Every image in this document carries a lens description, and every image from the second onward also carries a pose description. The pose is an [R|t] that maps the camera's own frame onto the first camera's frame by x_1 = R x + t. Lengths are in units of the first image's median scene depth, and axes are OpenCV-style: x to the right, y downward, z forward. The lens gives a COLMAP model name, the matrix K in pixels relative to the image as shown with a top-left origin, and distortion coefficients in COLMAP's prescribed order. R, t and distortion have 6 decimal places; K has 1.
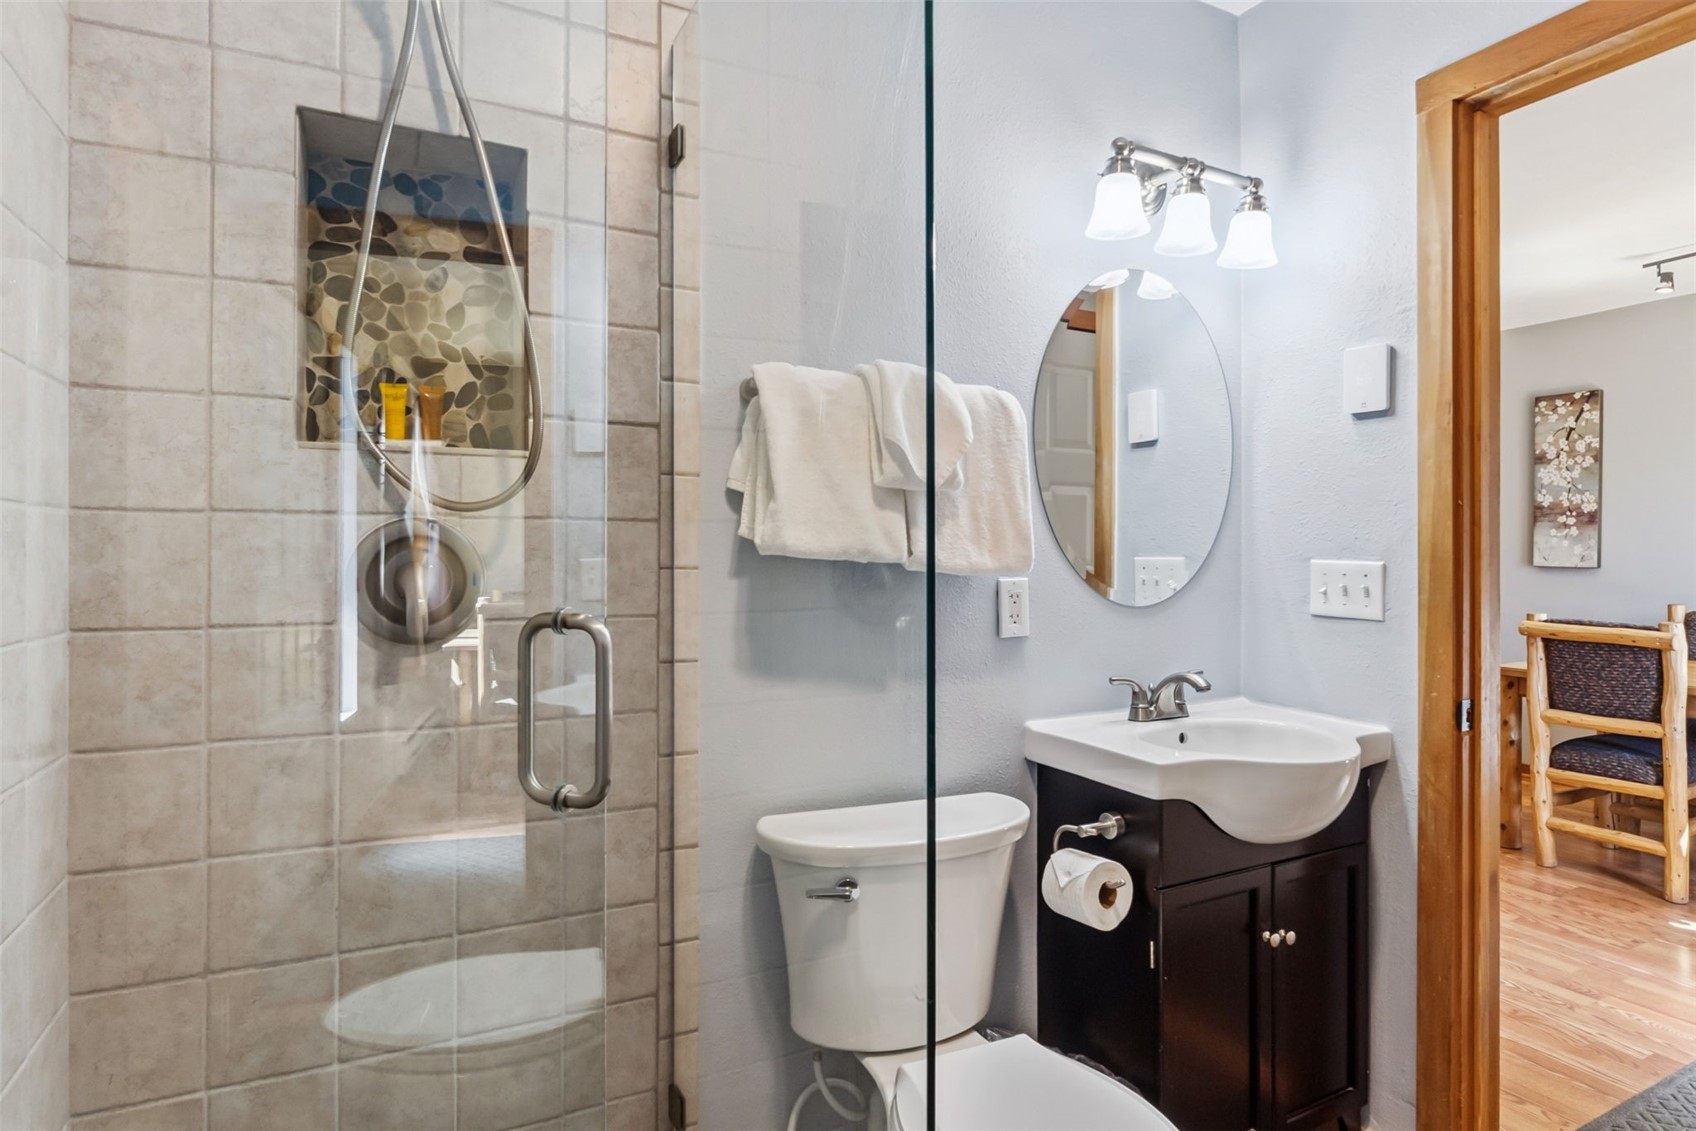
lens RADIAL K [[926.8, 0, 848.5], [0, 926.8, 545.4], [0, 0, 1]] dist [-0.000836, -0.000908]
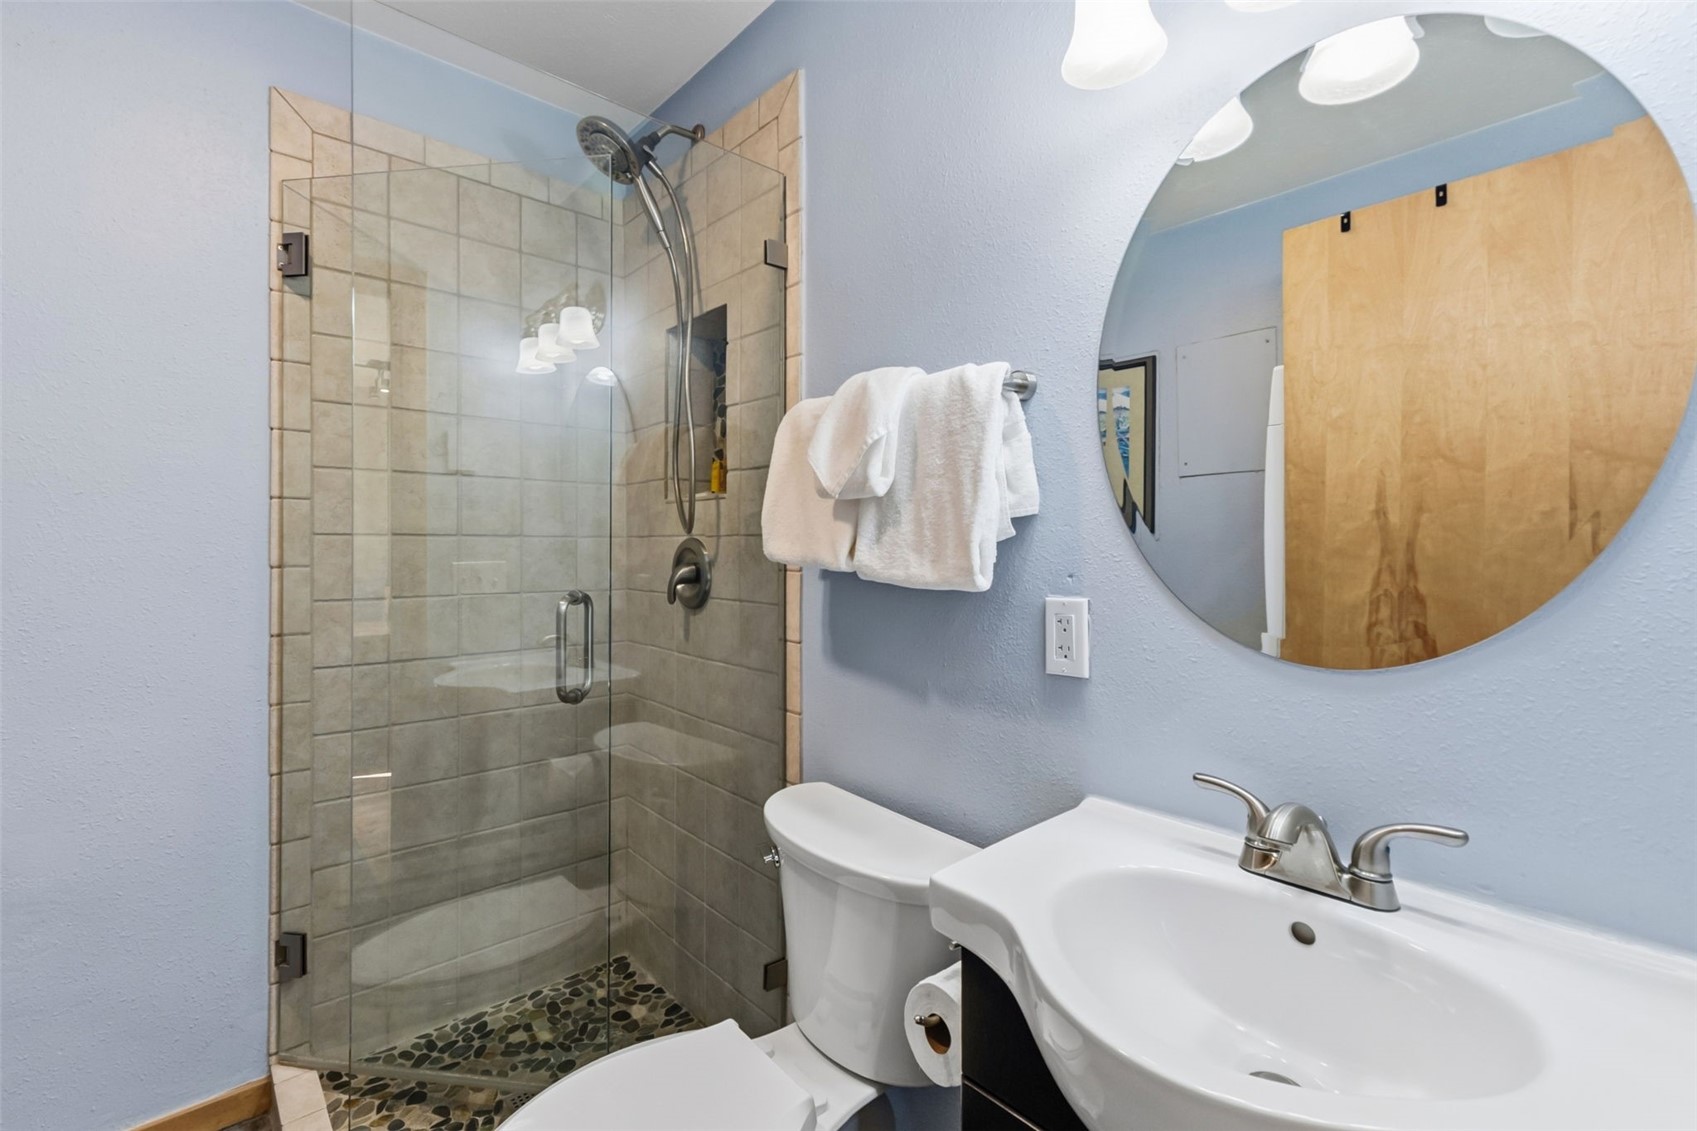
lens RADIAL K [[748.7, 0, 855.2], [0, 748.7, 543.8], [0, 0, 1]] dist [0.001443, -0.000026]
pose [[0.257568, -0.008025, -0.966227, 0.594185], [0.005228, 0.999962, -0.006911, -0.004258], [0.966246, -0.003272, 0.257600, 0.557668]]
